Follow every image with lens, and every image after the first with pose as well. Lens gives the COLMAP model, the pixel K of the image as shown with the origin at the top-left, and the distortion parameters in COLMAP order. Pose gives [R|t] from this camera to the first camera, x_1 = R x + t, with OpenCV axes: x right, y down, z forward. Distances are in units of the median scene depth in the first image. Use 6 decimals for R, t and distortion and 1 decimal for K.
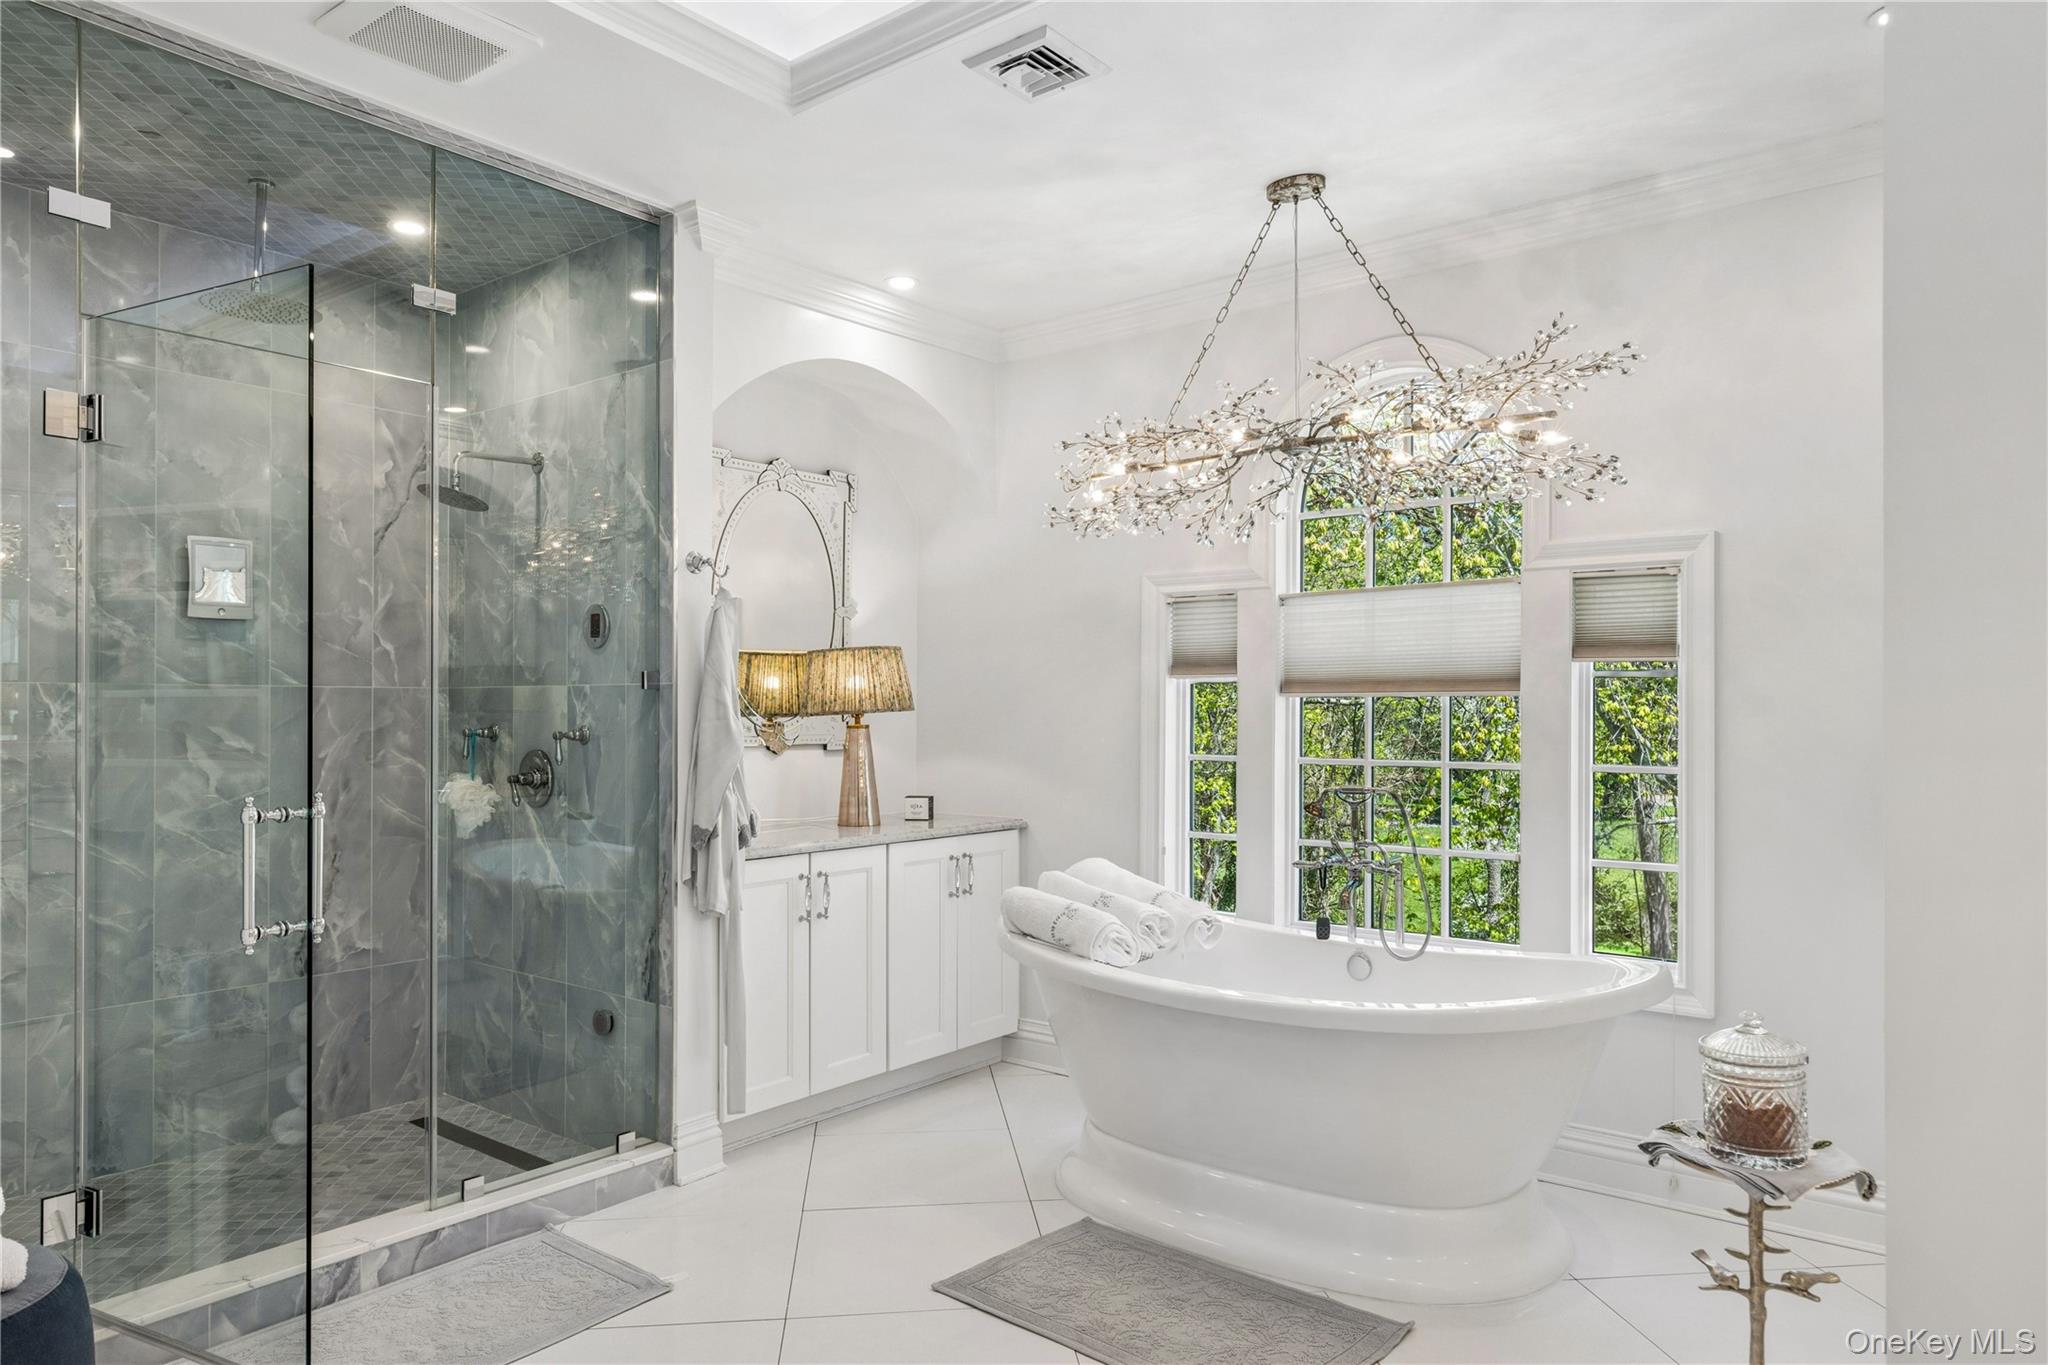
lens RADIAL K [[1306.7, 0, 1021.0], [0, 1306.7, 694.1], [0, 0, 1]] dist [0.031431, -0.000335]
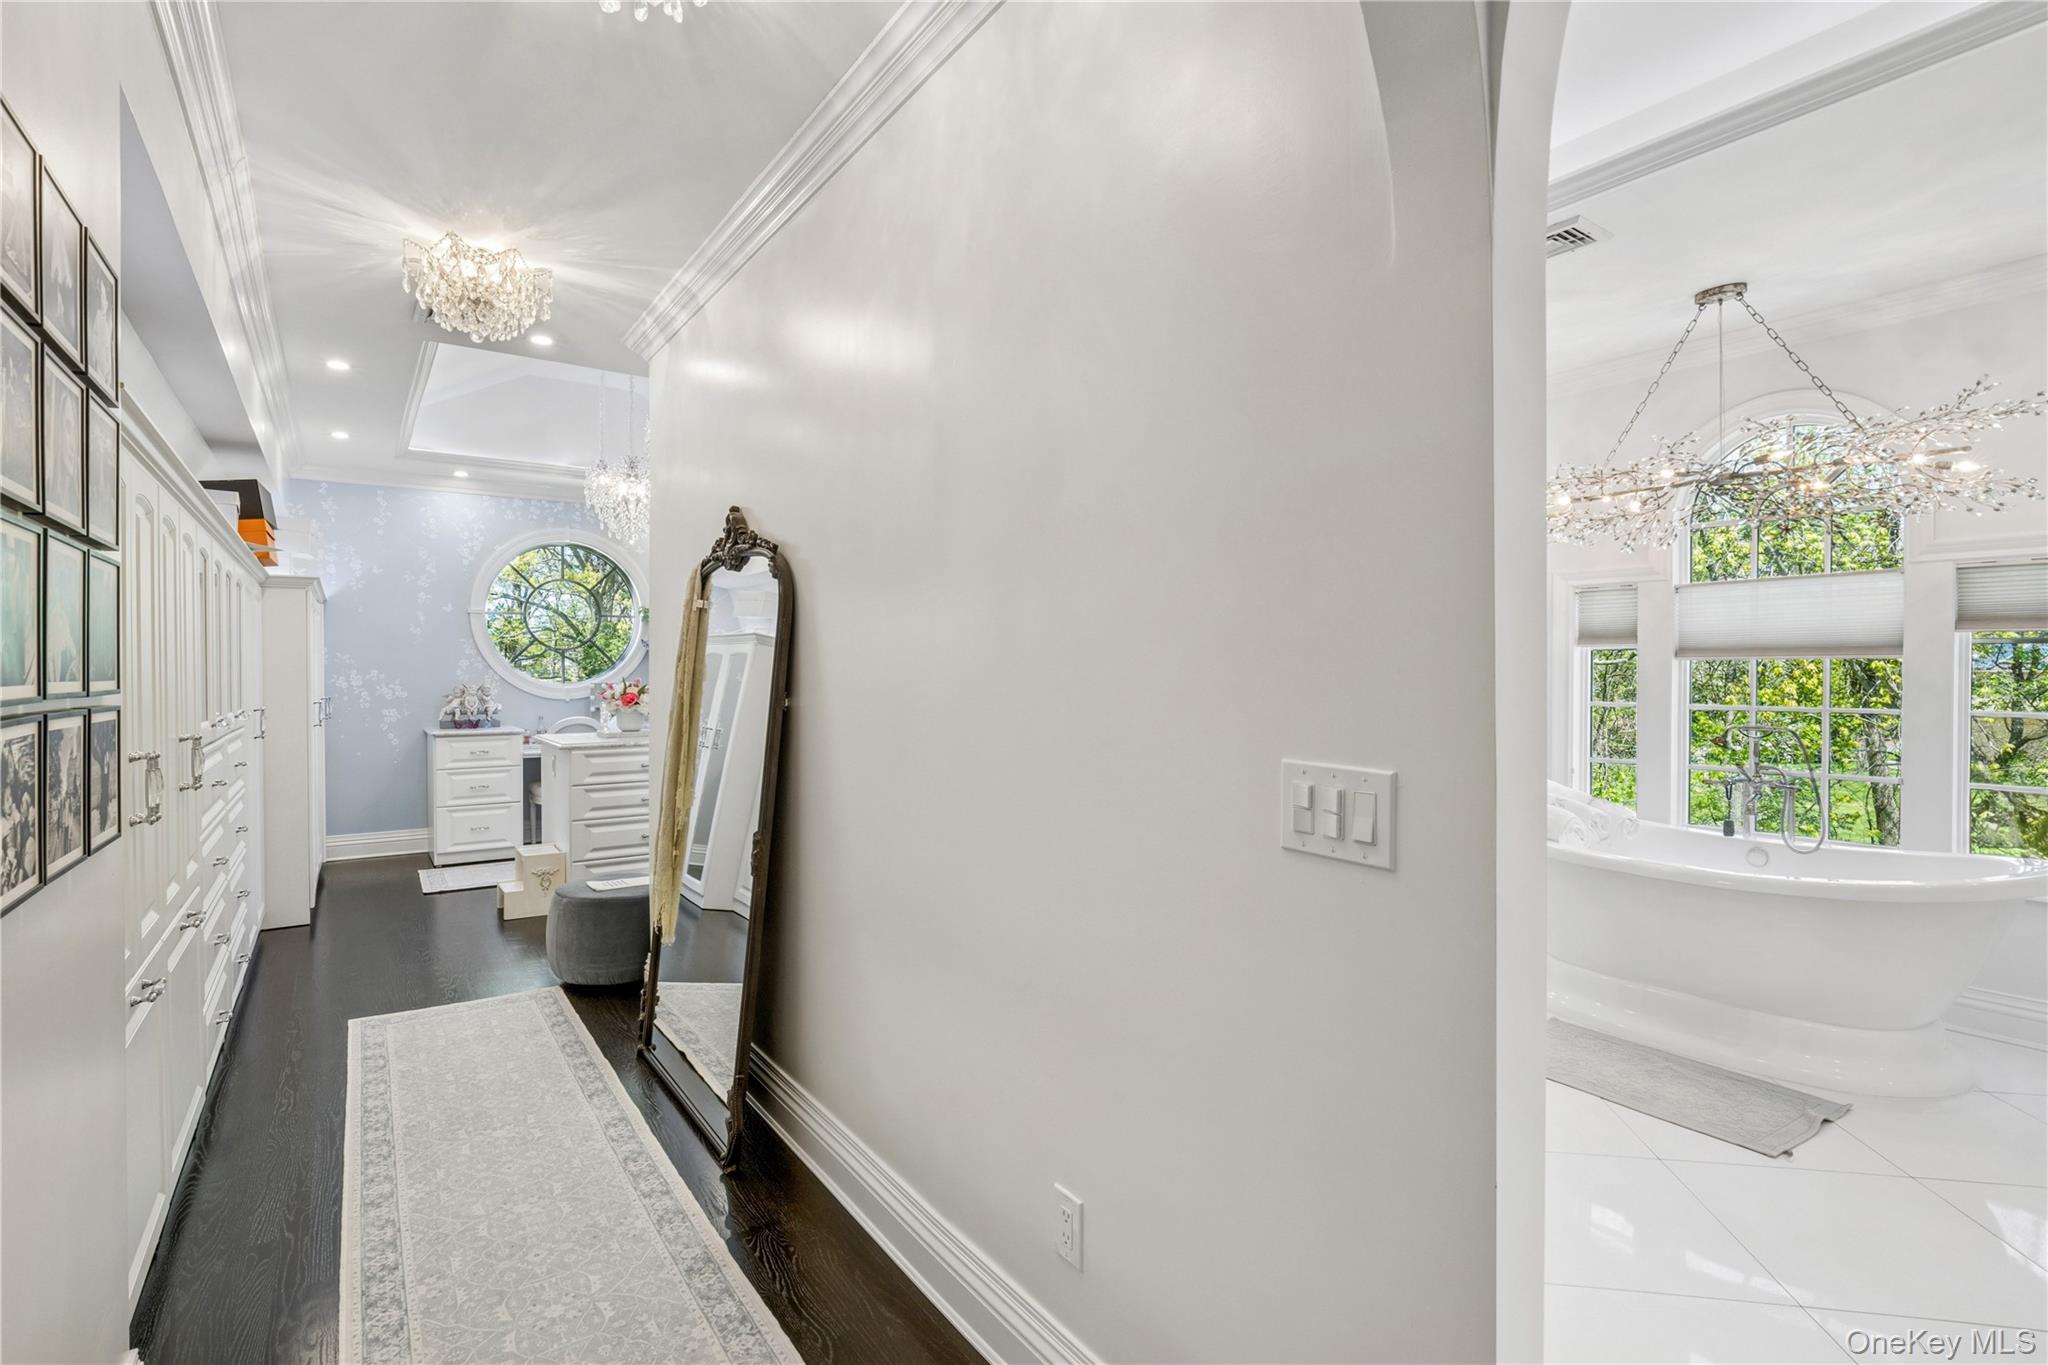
lens RADIAL K [[950.7, 0, 1026.5], [0, 950.7, 673.1], [0, 0, 1]] dist [-0.003714, -0.000037]
pose [[0.961610, -0.002134, -0.274411, -0.211303], [0.006900, 0.999842, 0.016404, -0.005782], [0.274333, -0.017667, 0.961473, -0.161144]]
